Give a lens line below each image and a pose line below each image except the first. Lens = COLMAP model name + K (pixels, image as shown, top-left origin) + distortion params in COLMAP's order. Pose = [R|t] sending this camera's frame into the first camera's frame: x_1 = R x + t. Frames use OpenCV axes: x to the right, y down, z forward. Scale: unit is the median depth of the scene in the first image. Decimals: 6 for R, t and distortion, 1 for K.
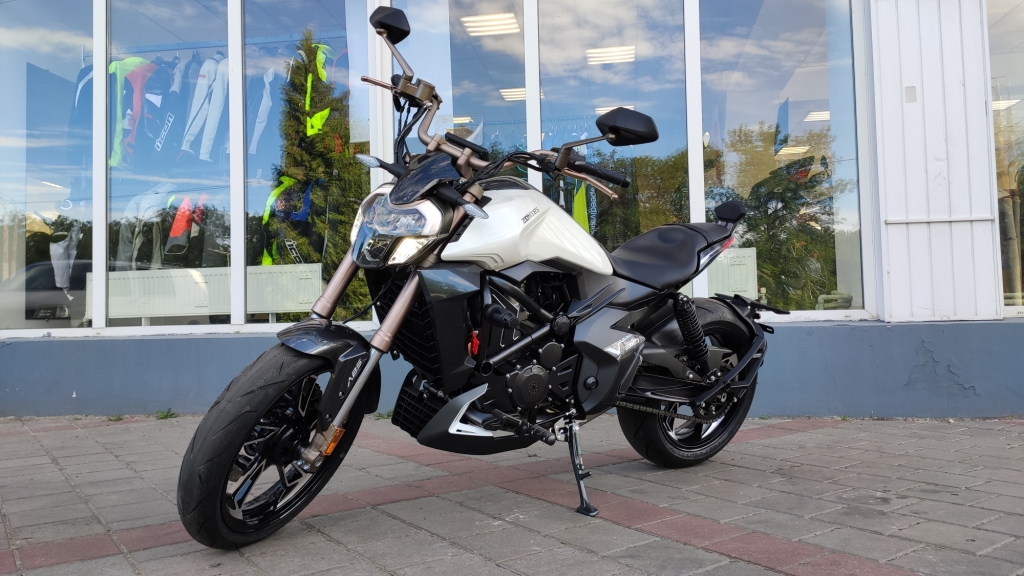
lens RADIAL K [[765.5, 0, 515.4], [0, 765.5, 289.4], [0, 0, 1]] dist [0.067959, -0.104244]
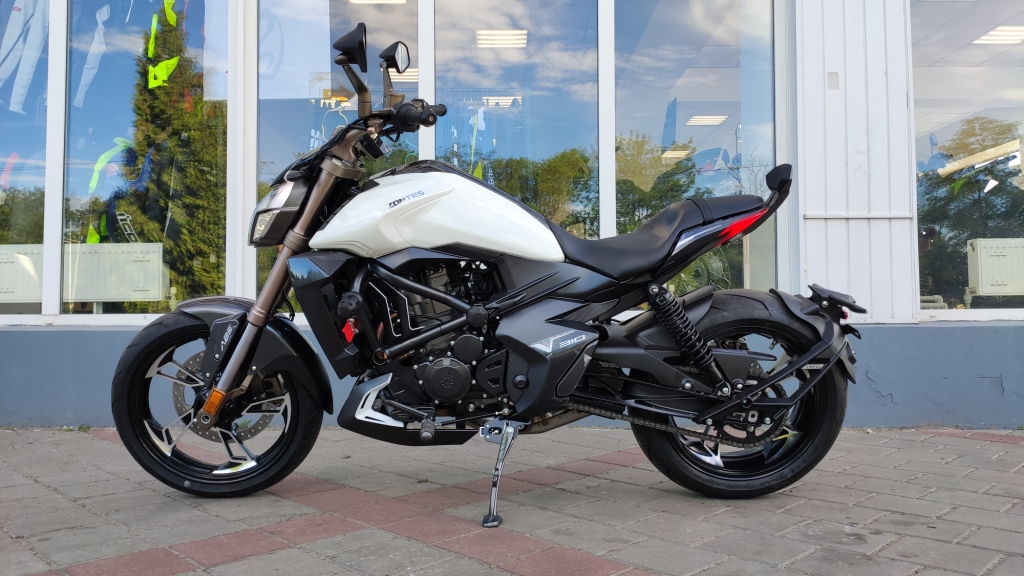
lens RADIAL K [[765.5, 0, 515.4], [0, 765.5, 289.4], [0, 0, 1]] dist [0.067959, -0.104244]
pose [[0.986317, 0.023606, 0.163161, -0.014822], [-0.023738, 0.999718, -0.001140, 0.010022], [-0.163141, -0.002748, 0.986599, 0.141835]]
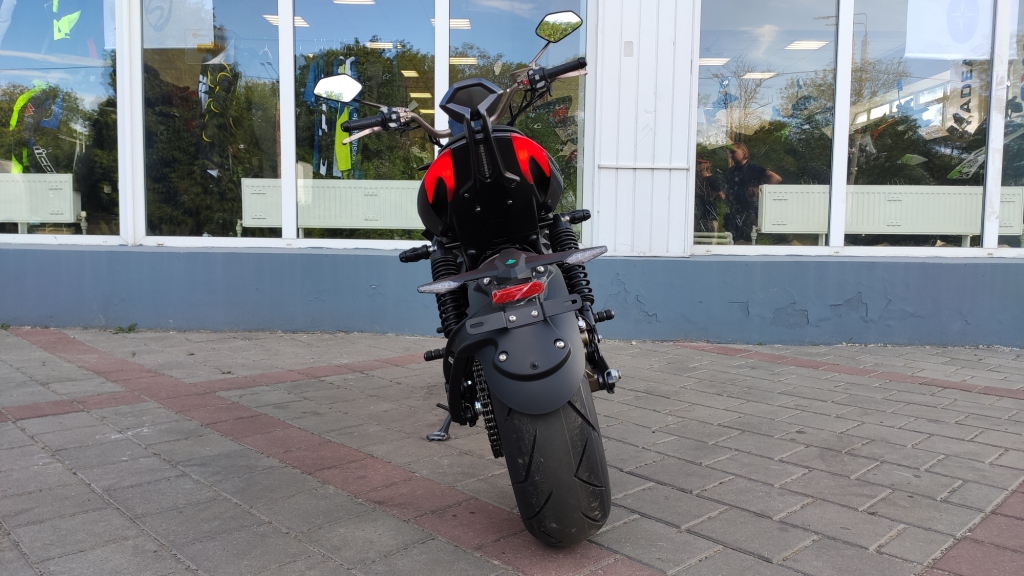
lens RADIAL K [[762.6, 0, 516.7], [0, 762.6, 296.6], [0, 0, 1]] dist [0.063002, -0.101194]
pose [[0.987587, 0.024399, 0.155170, 0.198577], [-0.044671, 0.990699, 0.128533, -0.037776], [-0.150590, -0.133869, 0.979491, -0.089829]]
